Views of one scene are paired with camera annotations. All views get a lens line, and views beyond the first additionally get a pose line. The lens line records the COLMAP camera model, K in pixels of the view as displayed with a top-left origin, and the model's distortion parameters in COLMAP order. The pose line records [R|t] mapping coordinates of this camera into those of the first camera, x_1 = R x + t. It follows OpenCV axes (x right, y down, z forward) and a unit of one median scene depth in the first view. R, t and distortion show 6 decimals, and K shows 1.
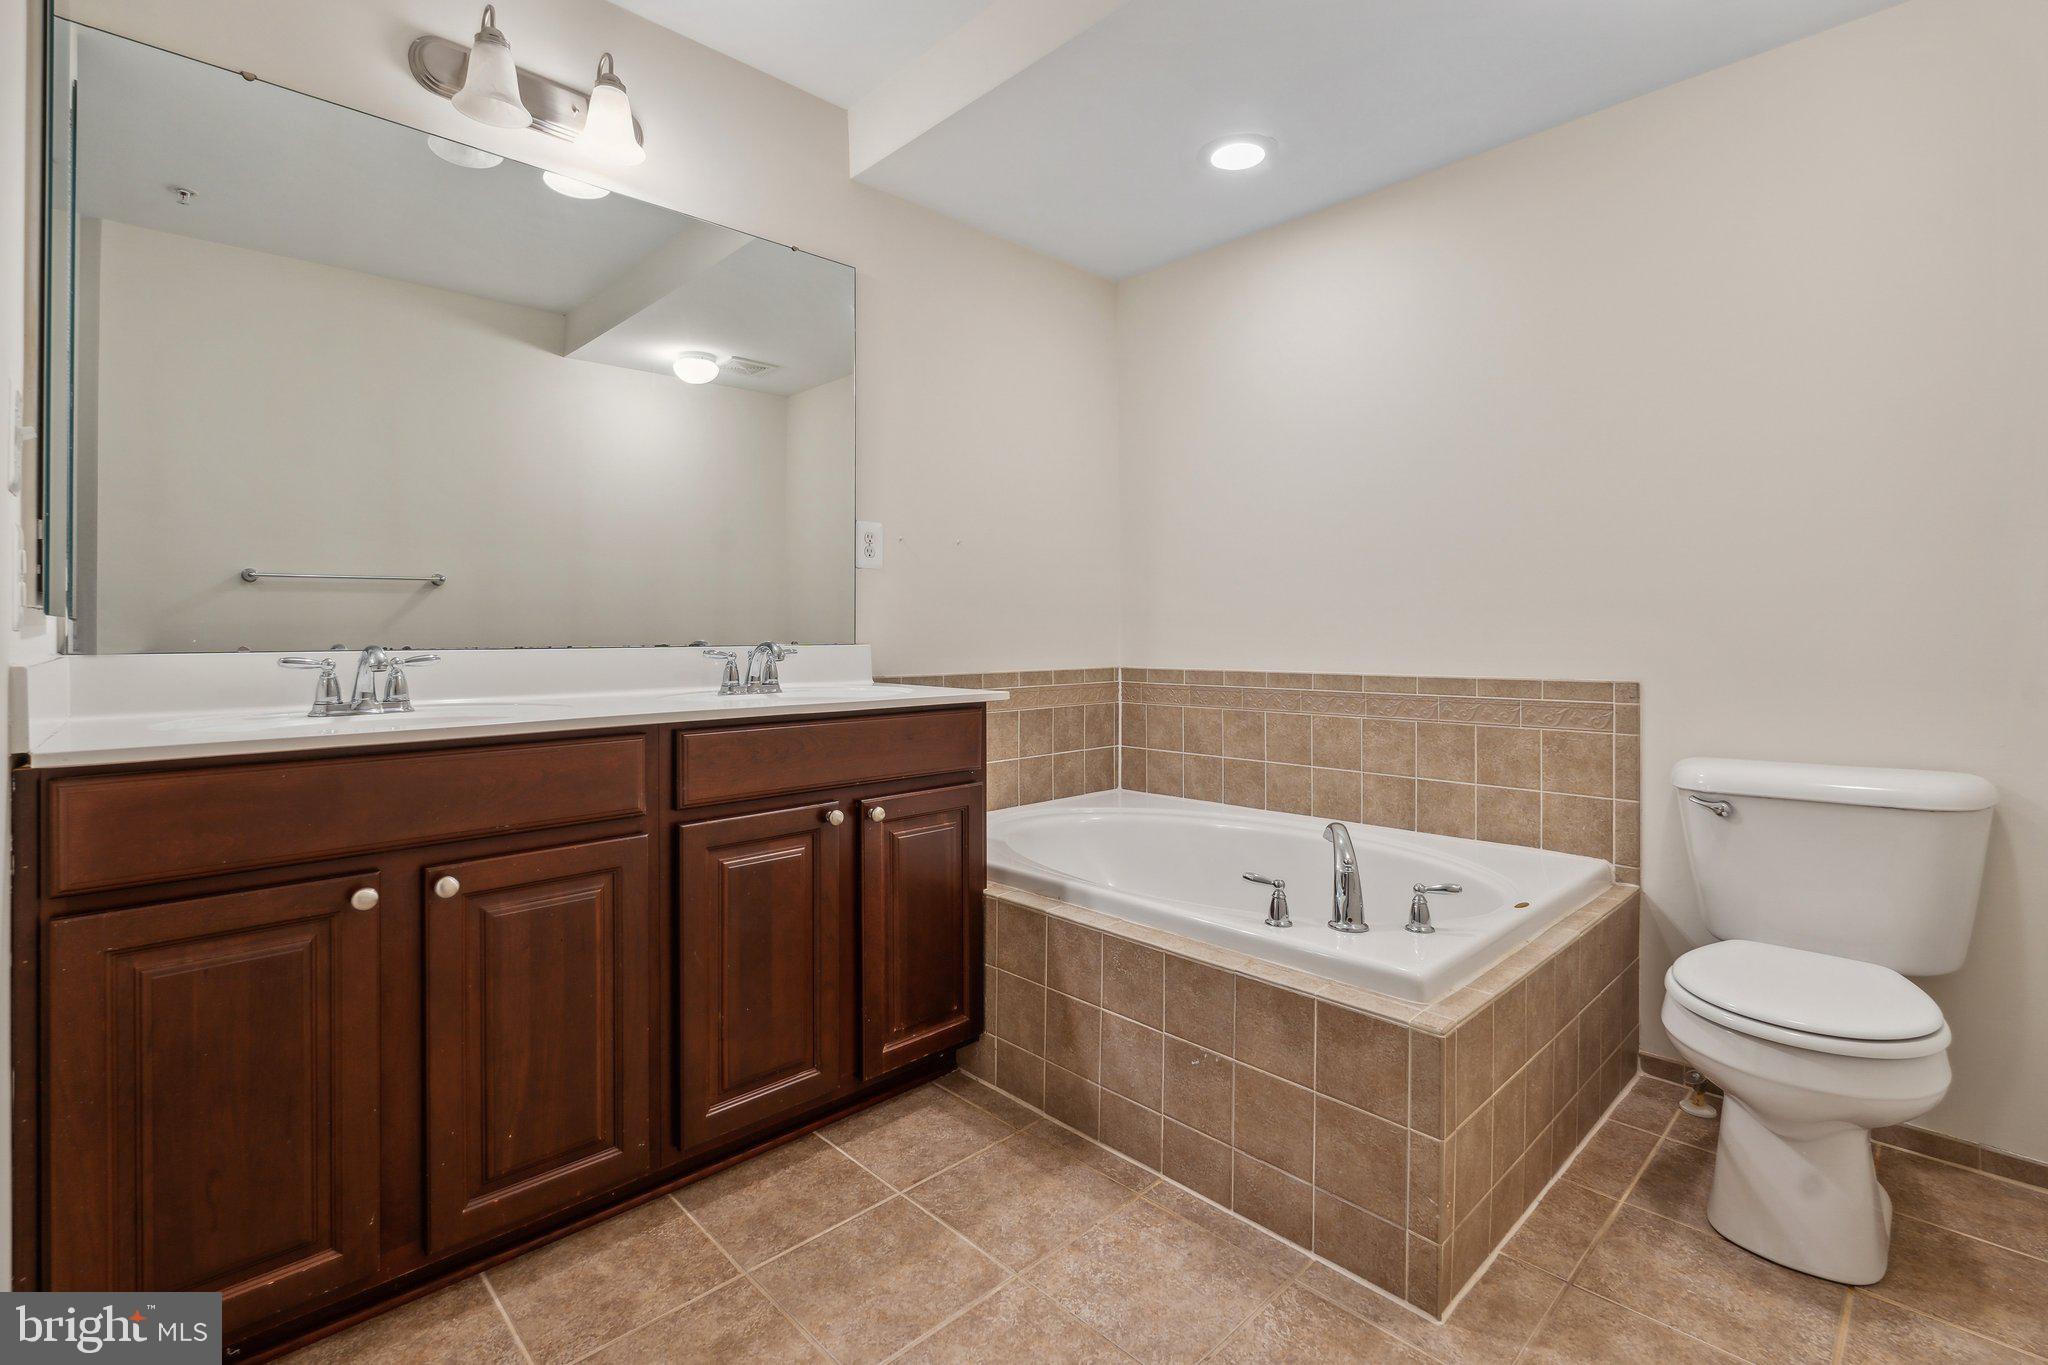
lens RADIAL K [[927.9, 0, 1019.8], [0, 927.9, 674.5], [0, 0, 1]] dist [-0.000209, -0.000497]
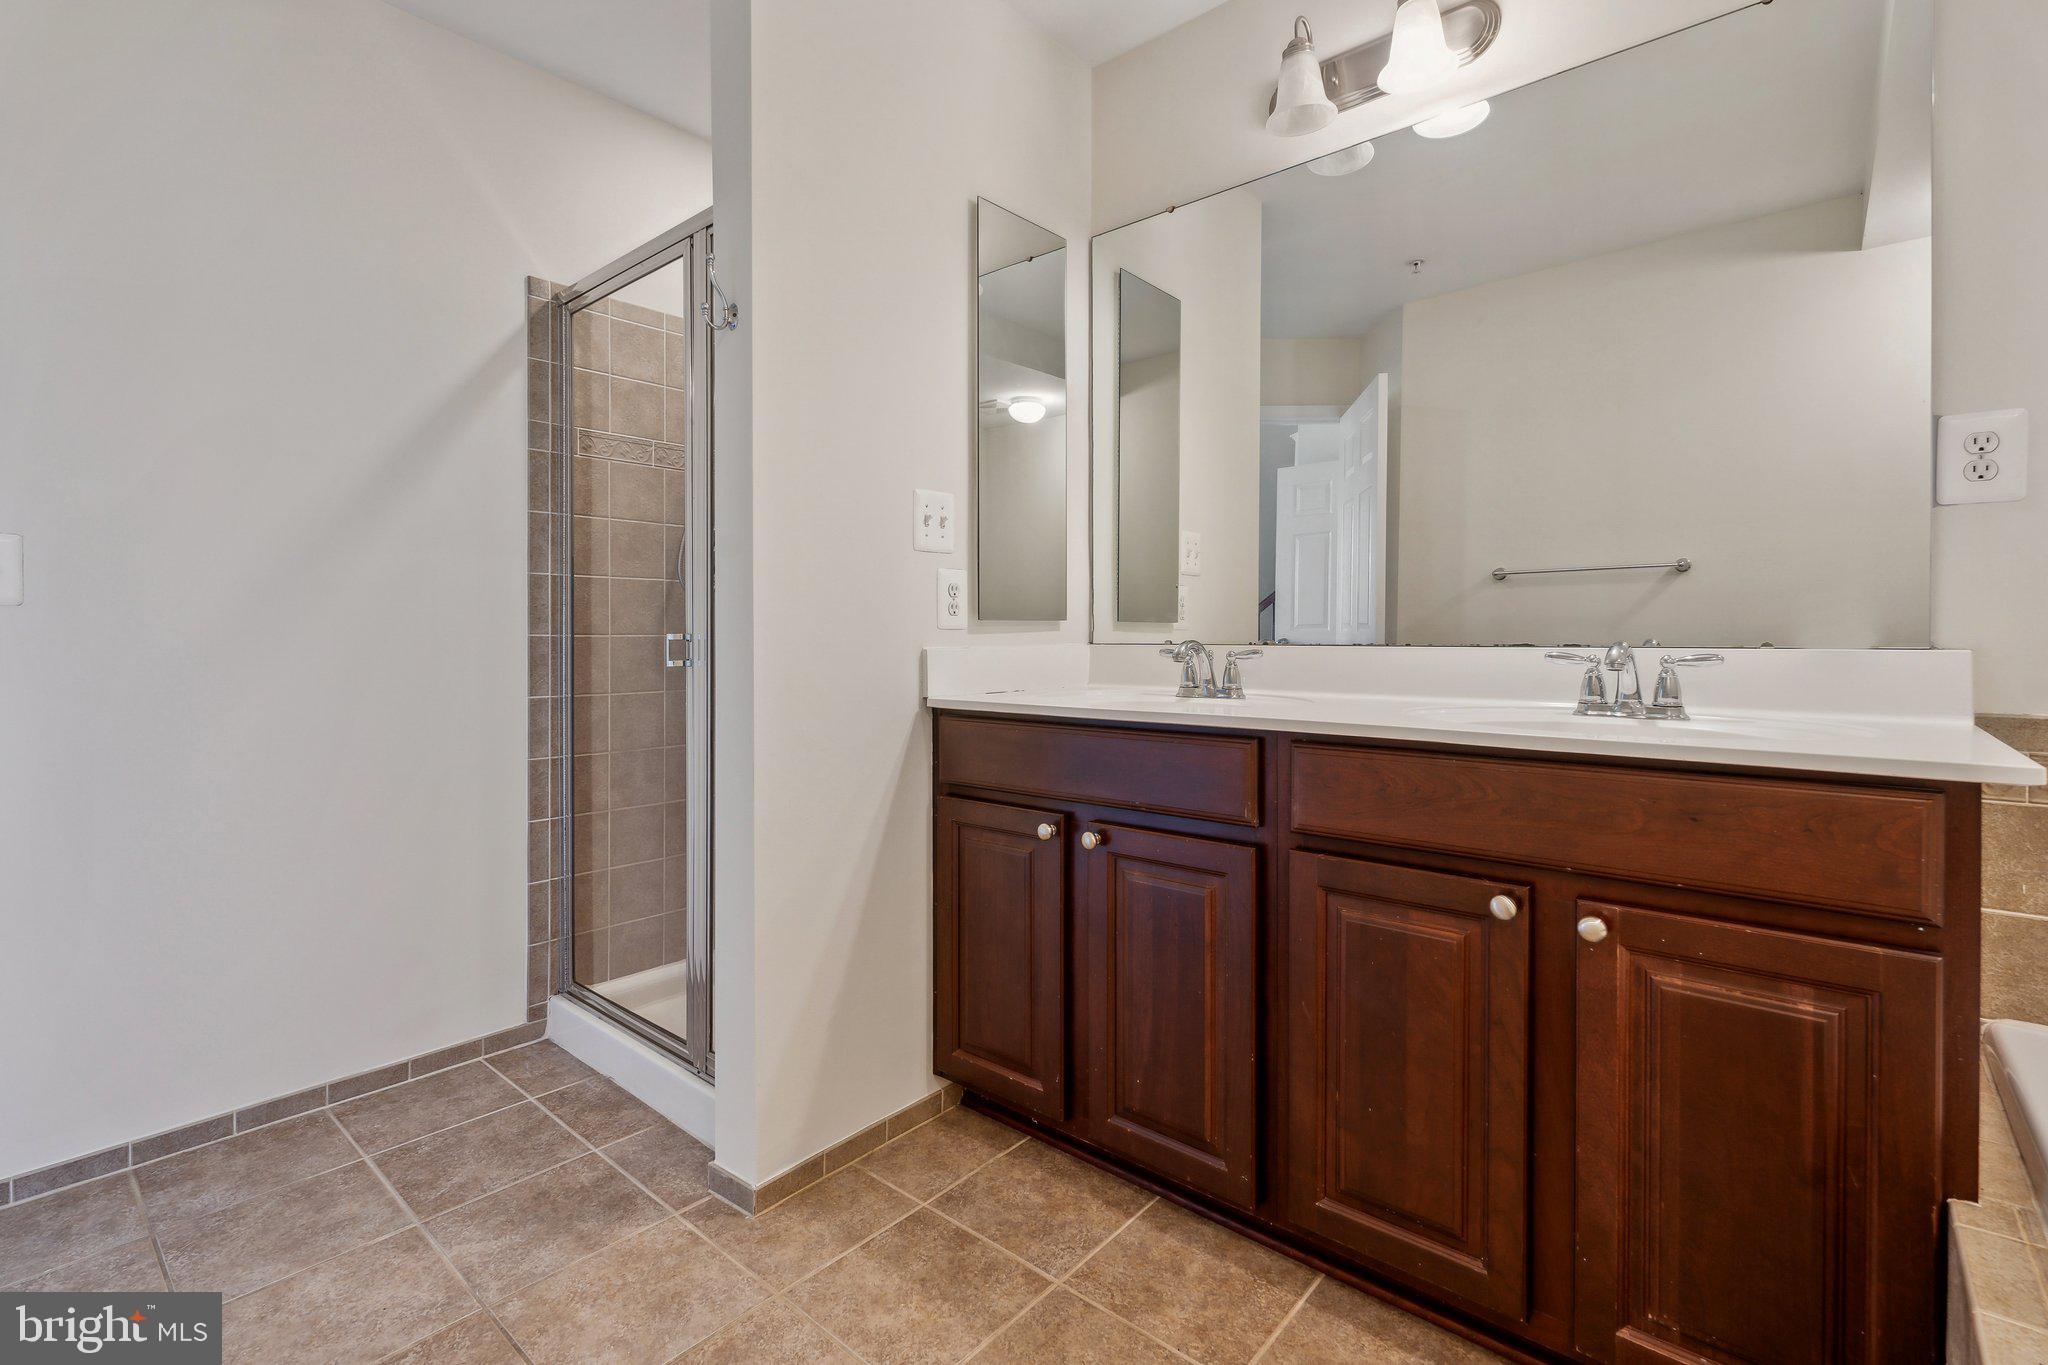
lens RADIAL K [[927.9, 0, 1019.8], [0, 927.9, 674.5], [0, 0, 1]] dist [-0.000209, -0.000497]
pose [[0.093110, 0.042791, -0.994736, 0.425281], [-0.046231, 0.998184, 0.038612, -0.020452], [0.994582, 0.042392, 0.094919, 0.596214]]
